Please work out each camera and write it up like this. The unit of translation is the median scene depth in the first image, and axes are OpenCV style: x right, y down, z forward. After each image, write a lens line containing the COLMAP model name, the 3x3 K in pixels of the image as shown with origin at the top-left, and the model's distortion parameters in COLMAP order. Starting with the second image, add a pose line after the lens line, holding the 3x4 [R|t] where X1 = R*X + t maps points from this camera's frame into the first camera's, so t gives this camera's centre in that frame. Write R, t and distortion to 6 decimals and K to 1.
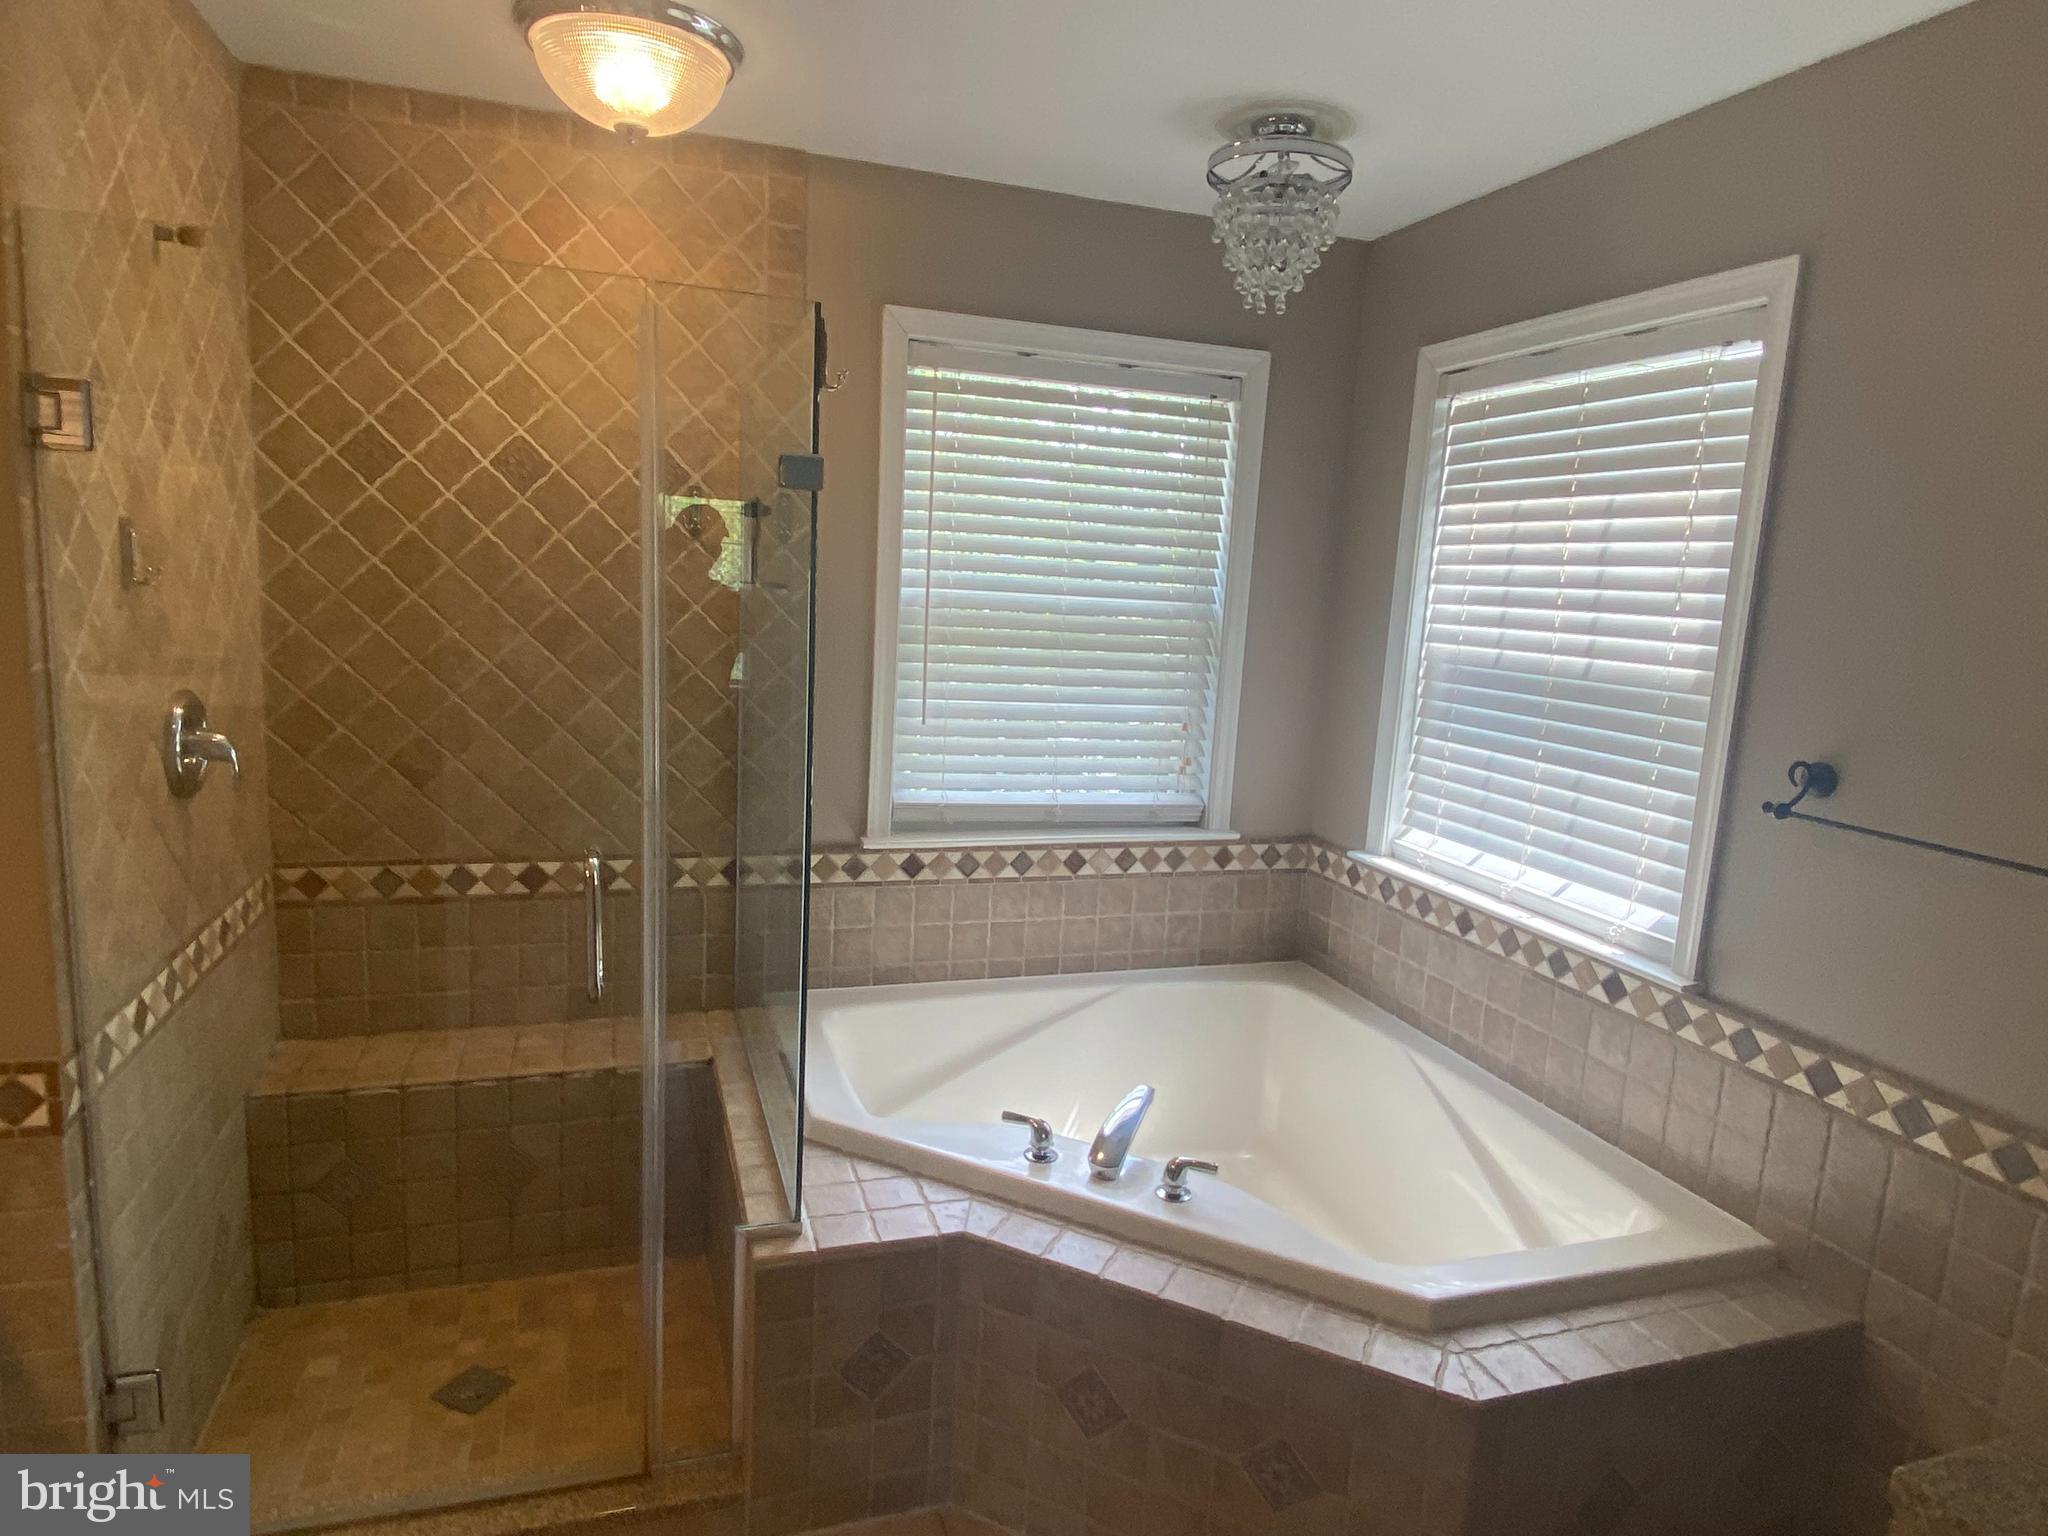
lens RADIAL K [[1199.7, 0, 1041.9], [0, 1199.7, 769.0], [0, 0, 1]] dist [0.027587, -0.037453]
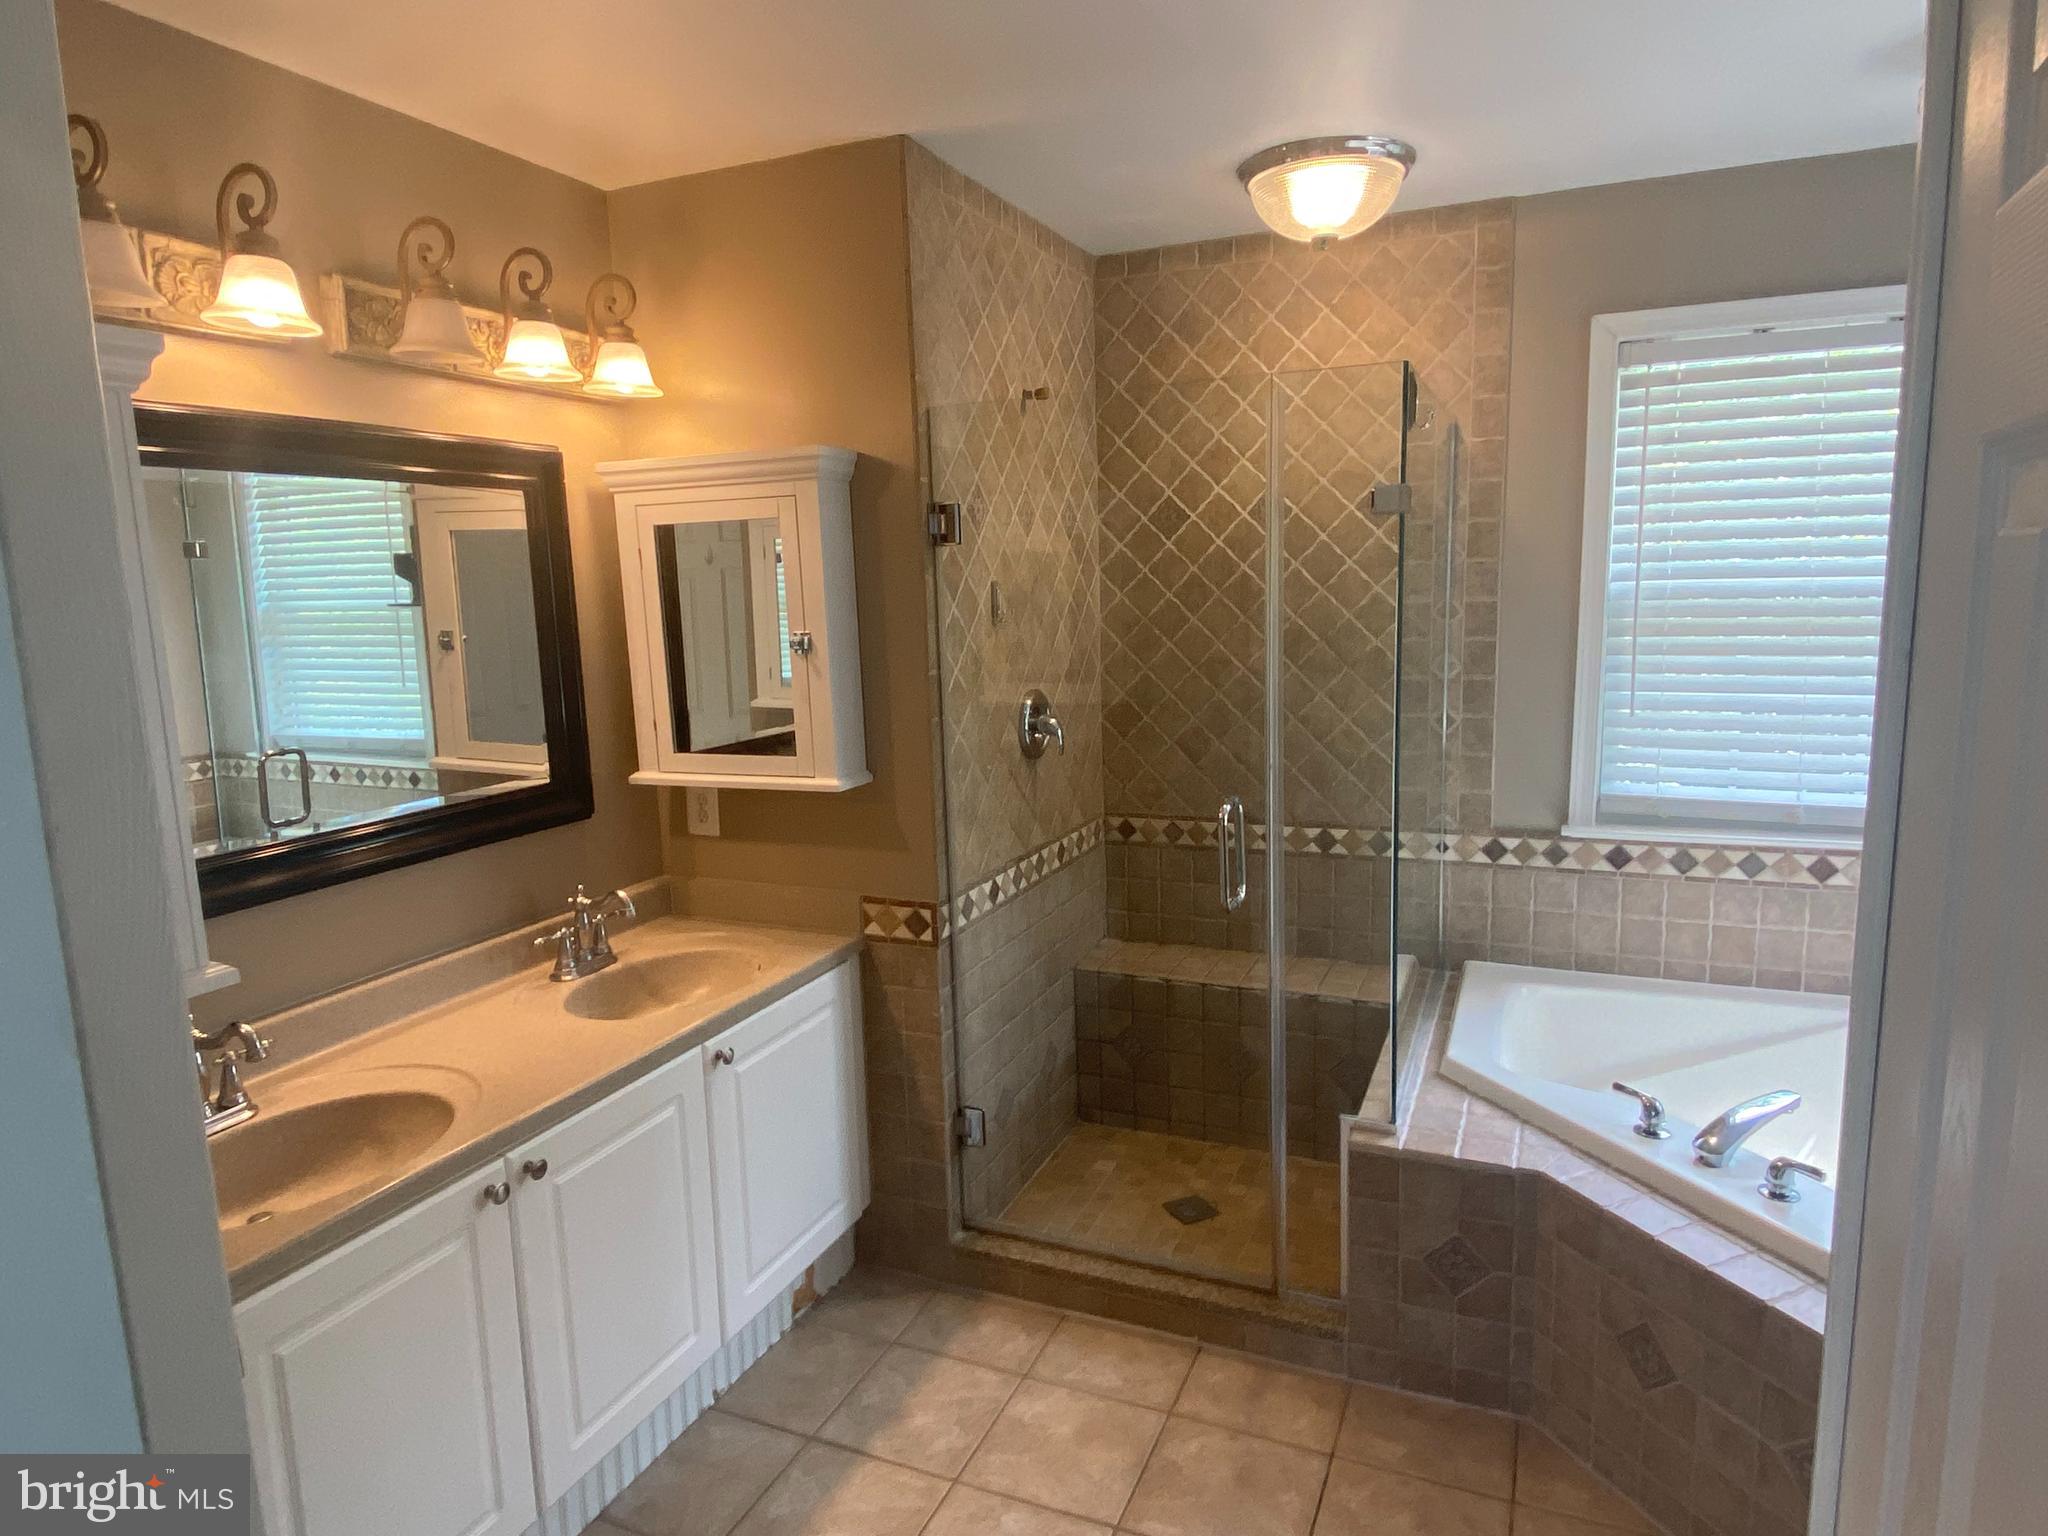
lens RADIAL K [[1199.7, 0, 1037.2], [0, 1199.7, 769.3], [0, 0, 1]] dist [0.027587, -0.037453]
pose [[0.740381, 0.029709, -0.671531, 0.267765], [-0.035618, 0.999353, 0.004943, 0.024213], [0.671243, 0.020259, 0.740960, -0.109363]]
